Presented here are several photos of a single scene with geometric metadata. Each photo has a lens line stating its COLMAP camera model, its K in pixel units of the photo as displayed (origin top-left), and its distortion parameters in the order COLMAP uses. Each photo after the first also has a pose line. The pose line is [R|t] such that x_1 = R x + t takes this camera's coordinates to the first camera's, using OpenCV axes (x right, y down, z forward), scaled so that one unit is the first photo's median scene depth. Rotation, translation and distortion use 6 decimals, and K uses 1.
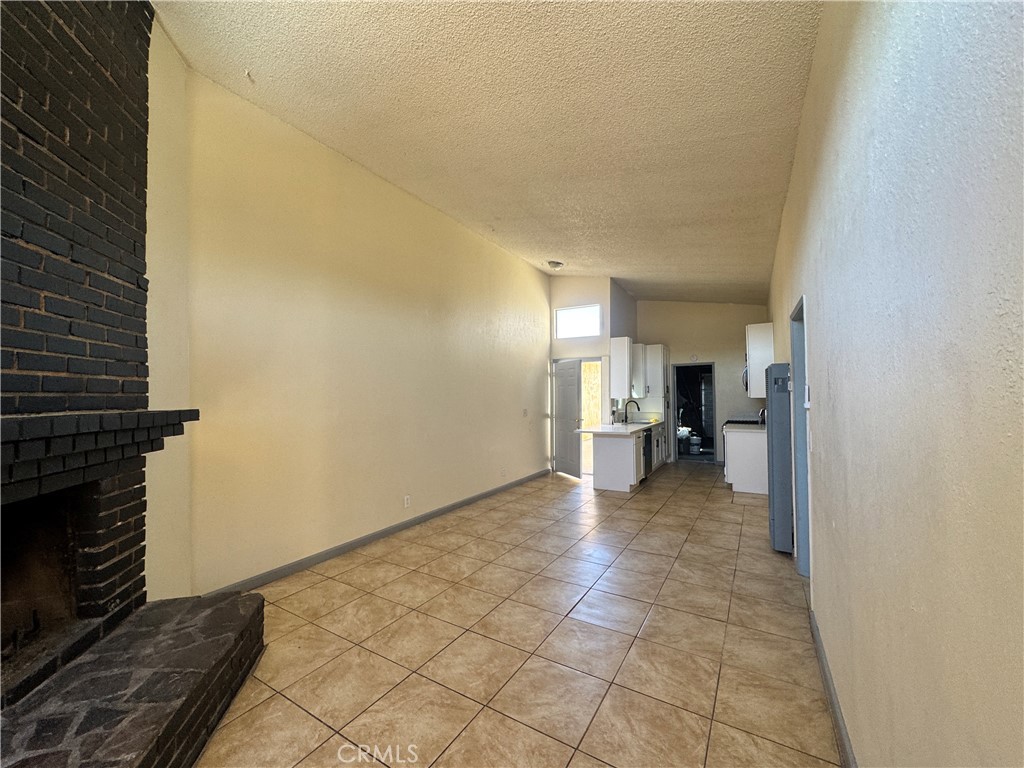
lens RADIAL K [[410.9, 0, 510.2], [0, 410.9, 385.2], [0, 0, 1]] dist [-0.003703, 0.000711]
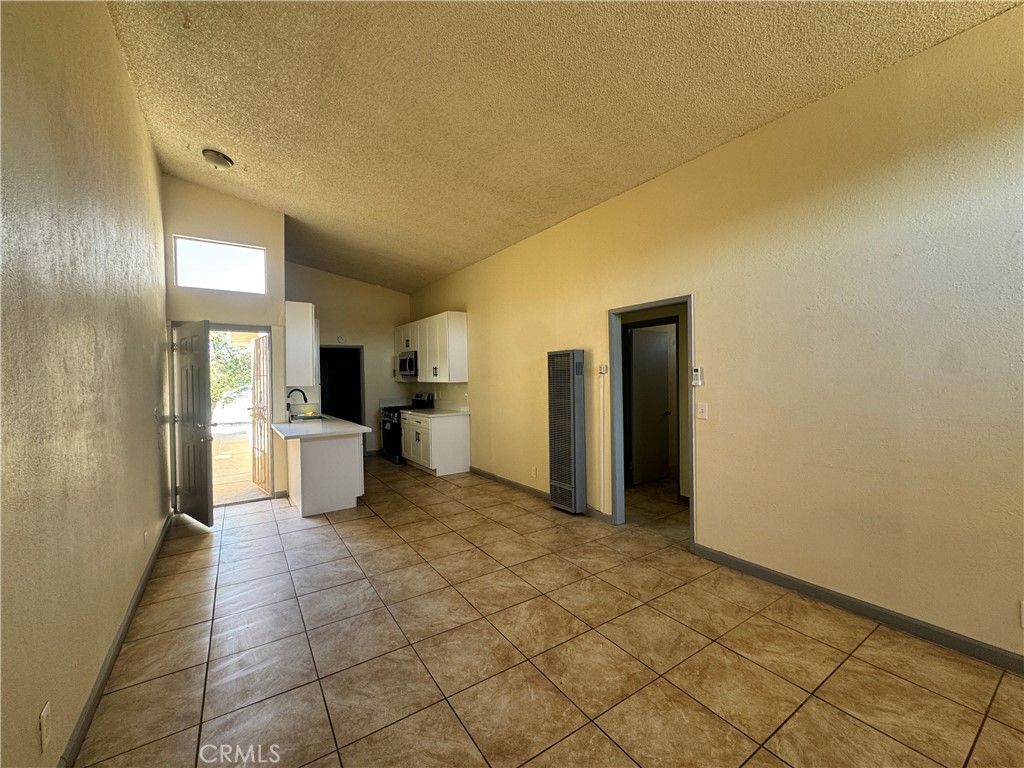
lens RADIAL K [[410.9, 0, 511.8], [0, 410.9, 385.8], [0, 0, 1]] dist [-0.003703, 0.000711]
pose [[0.422026, -0.016851, 0.906427, -0.221916], [-0.009462, 0.999691, 0.022991, 0.010211], [-0.906534, -0.018279, 0.421736, 0.329434]]
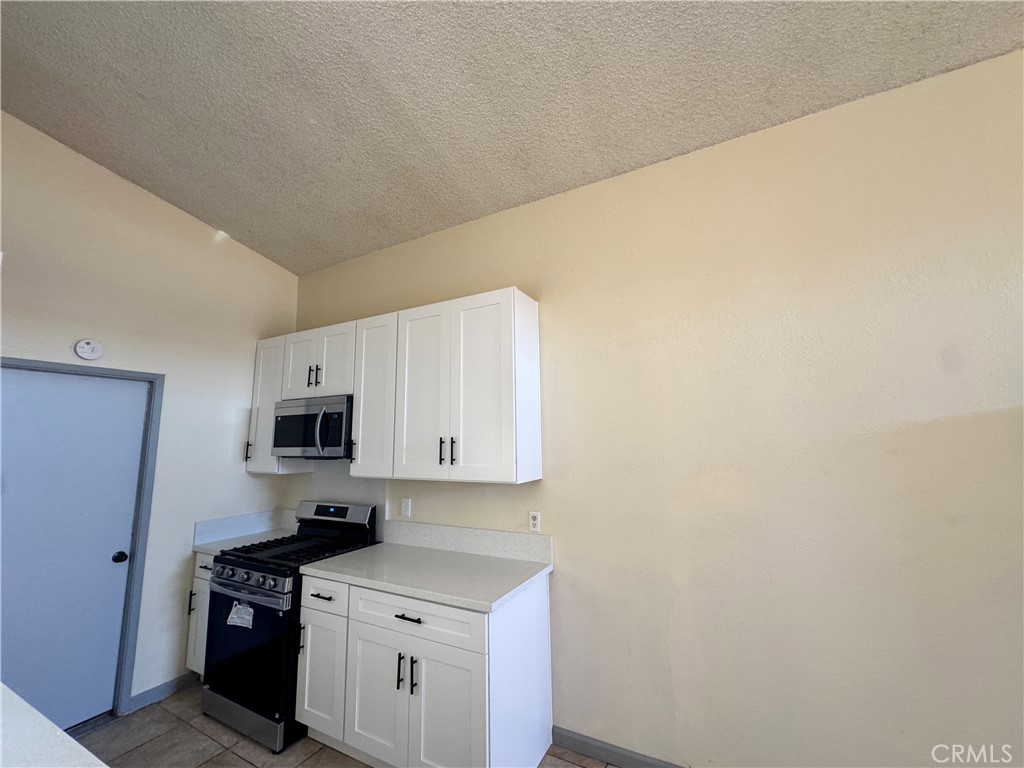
lens RADIAL K [[410.9, 0, 512.1], [0, 410.9, 385.1], [0, 0, 1]] dist [-0.003703, 0.000711]
pose [[-0.044731, 0.154277, 0.987015, 0.171917], [-0.009707, 0.987890, -0.154853, 0.000651], [-0.998952, -0.016507, -0.042692, 0.796738]]
